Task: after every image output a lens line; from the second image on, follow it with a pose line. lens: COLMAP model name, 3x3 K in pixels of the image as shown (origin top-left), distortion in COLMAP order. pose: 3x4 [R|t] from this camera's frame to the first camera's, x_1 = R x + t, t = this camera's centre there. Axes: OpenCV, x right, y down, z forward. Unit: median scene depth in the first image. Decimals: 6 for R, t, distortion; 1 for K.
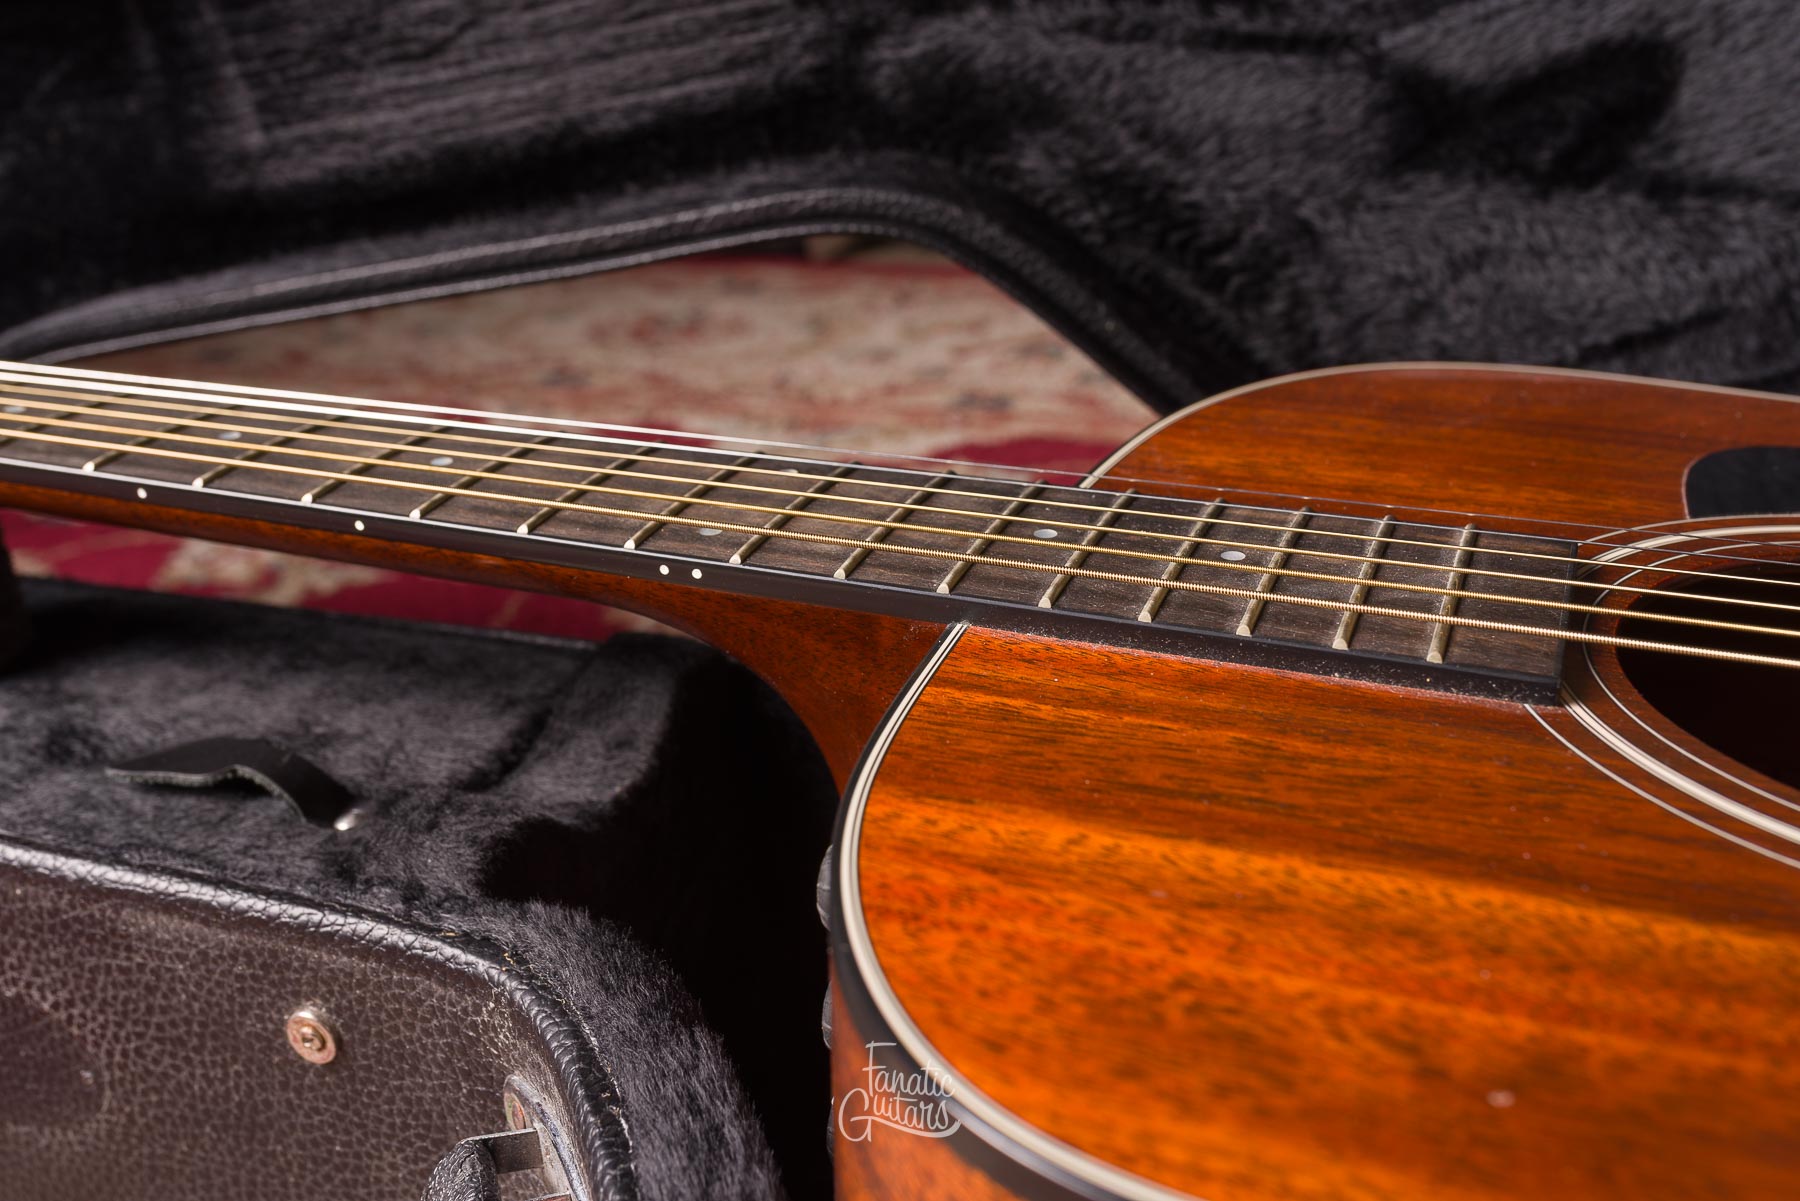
lens RADIAL K [[1802.8, 0, 900.8], [0, 1802.8, 598.9], [0, 0, 1]] dist [0.004945, 0.000009]
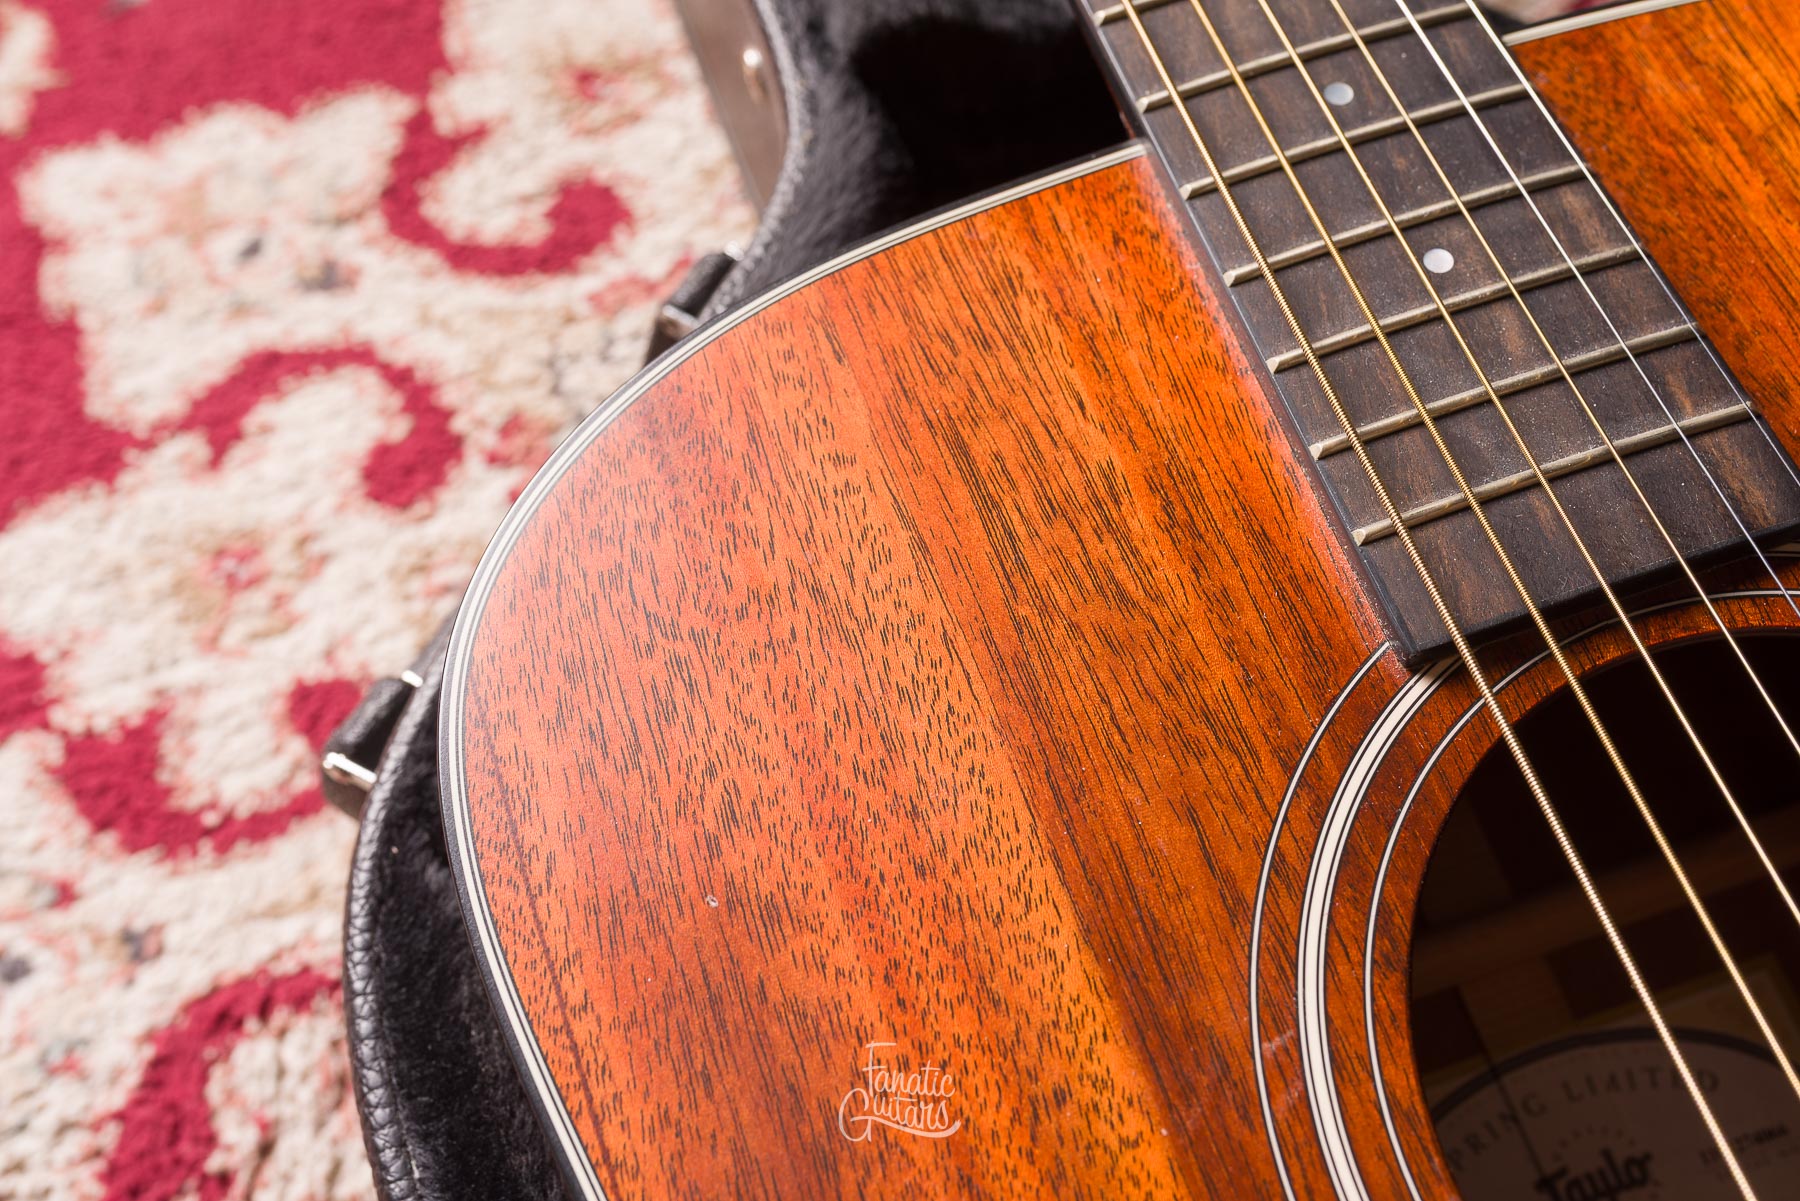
lens RADIAL K [[1831.4, 0, 900.0], [0, 1831.4, 600.5], [0, 0, 1]] dist [0.011284, -0.009410]
pose [[0.643532, 0.676460, -0.358145, 0.282990], [-0.274576, 0.640786, 0.716939, -0.301227], [0.714475, -0.363035, 0.598106, 0.169474]]
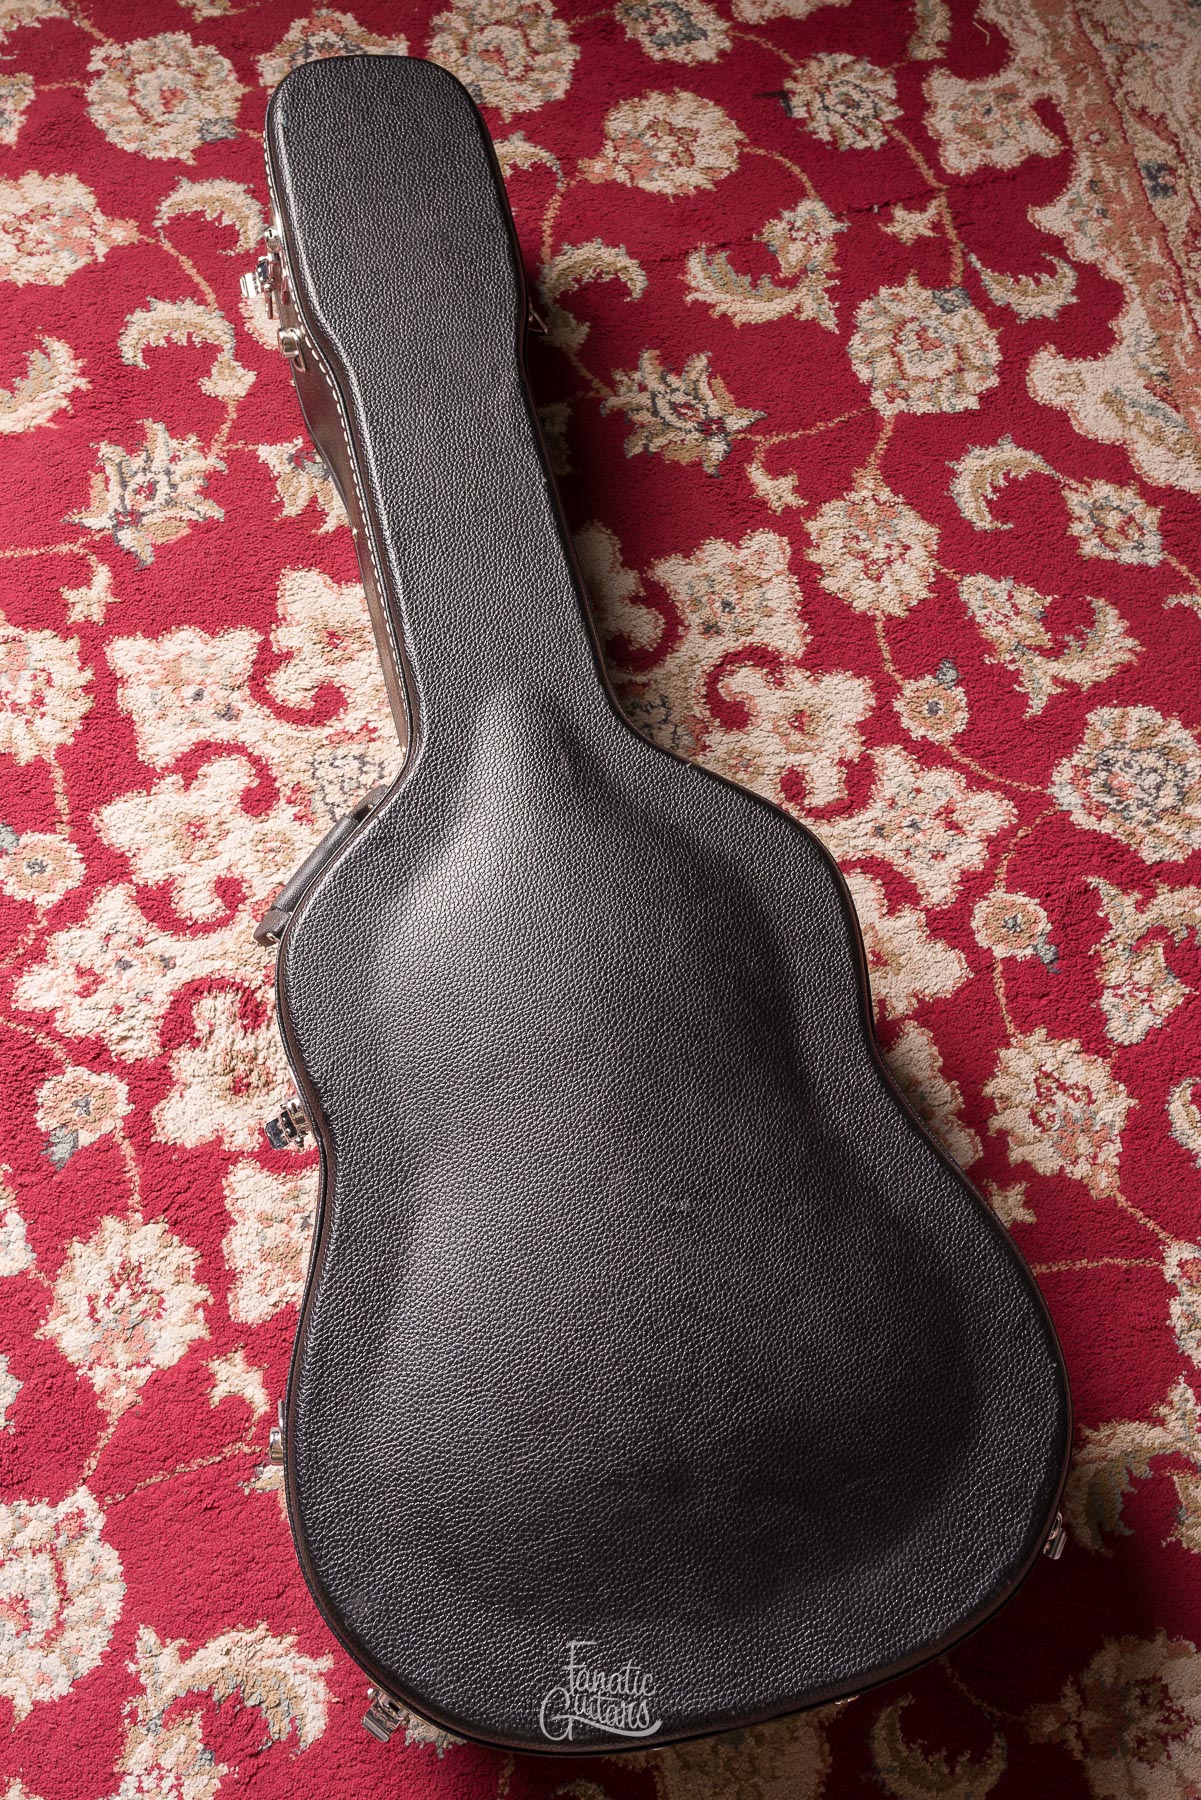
lens RADIAL K [[1850.8, 0, 569.6], [0, 1850.8, 898.3], [0, 0, 1]] dist [-0.002790, 0.008648]
pose [[0.562975, 0.809889, -0.164739, 0.553619], [-0.413119, 0.448400, 0.792635, -1.937826], [0.715815, -0.378177, 0.587019, -0.780422]]
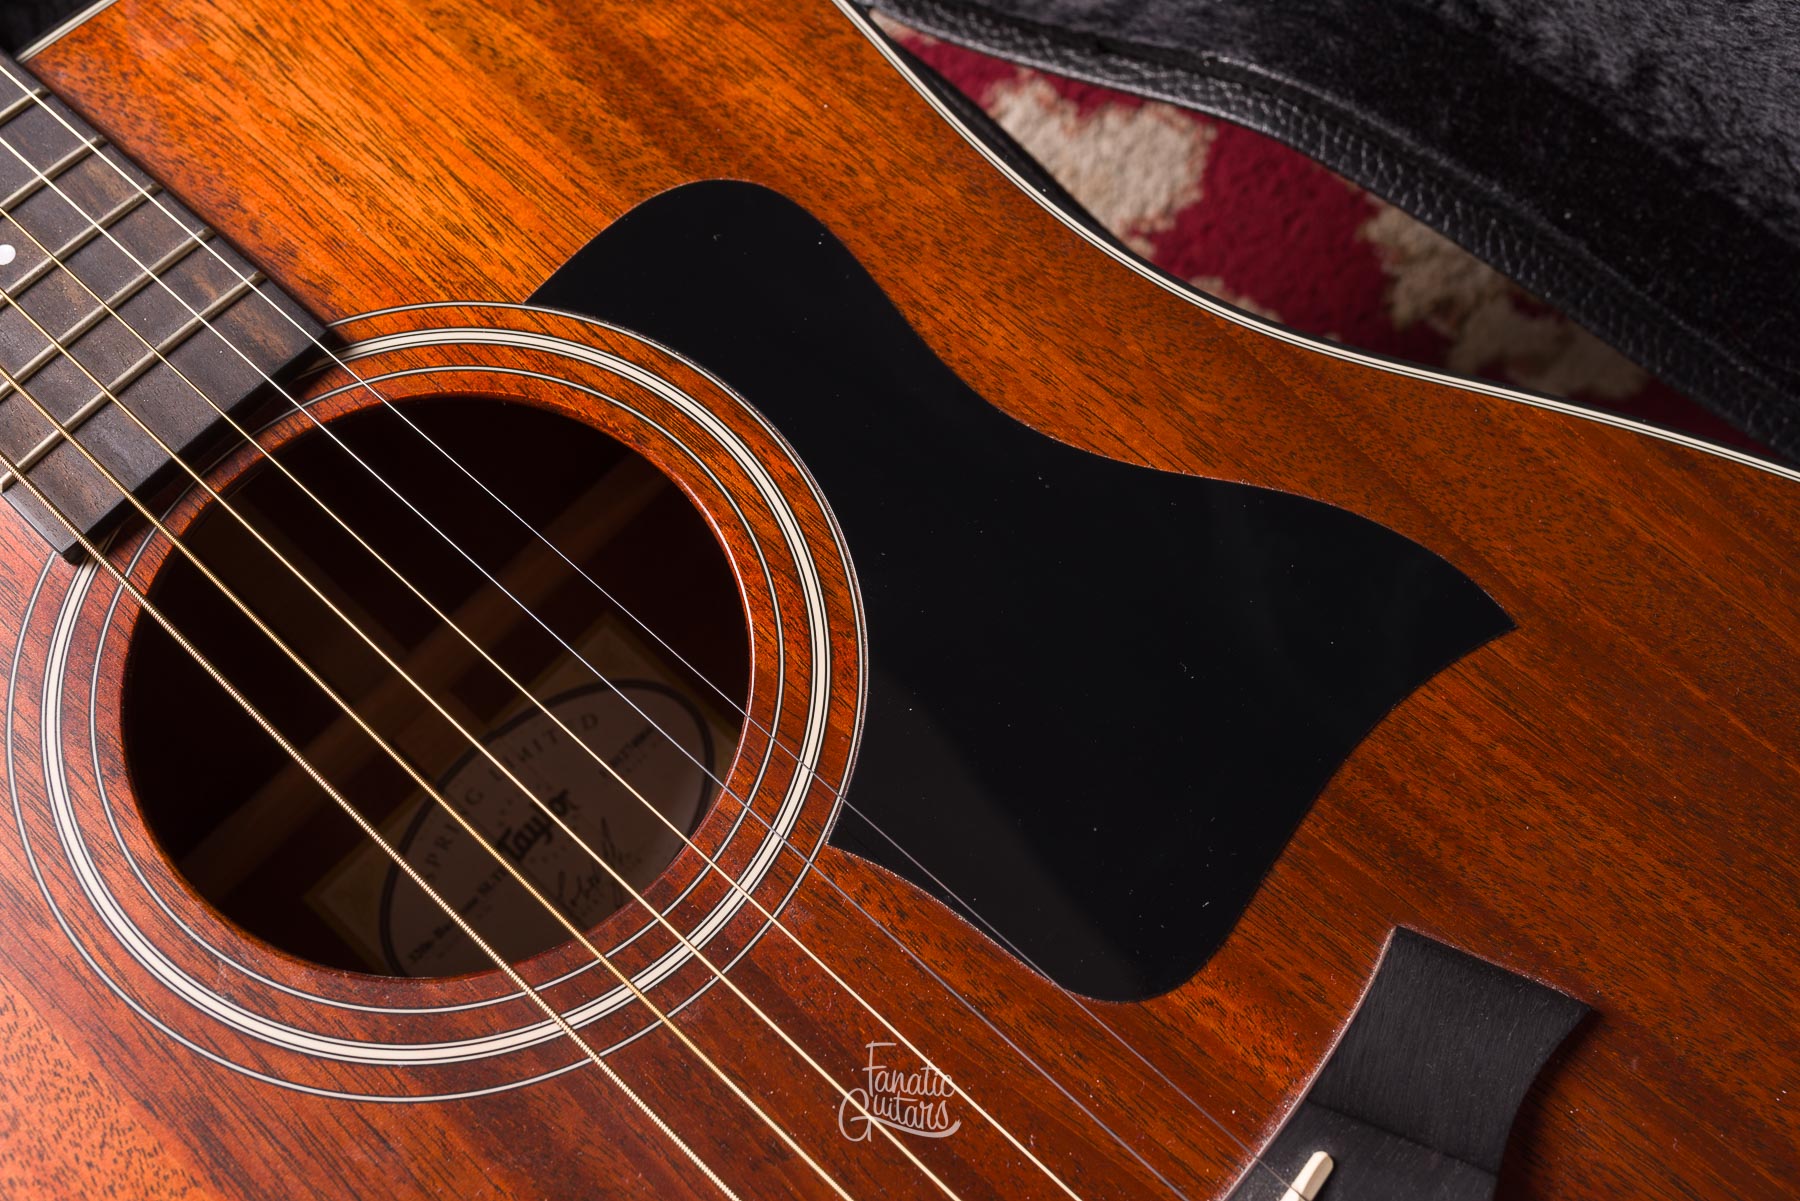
lens RADIAL K [[1820.2, 0, 899.0], [0, 1820.2, 596.6], [0, 0, 1]] dist [0.004572, -0.003939]
pose [[0.934674, 0.342871, -0.093929, 0.554720], [-0.180275, 0.684851, 0.706031, -0.483729], [0.306406, -0.642976, 0.701924, 0.180451]]
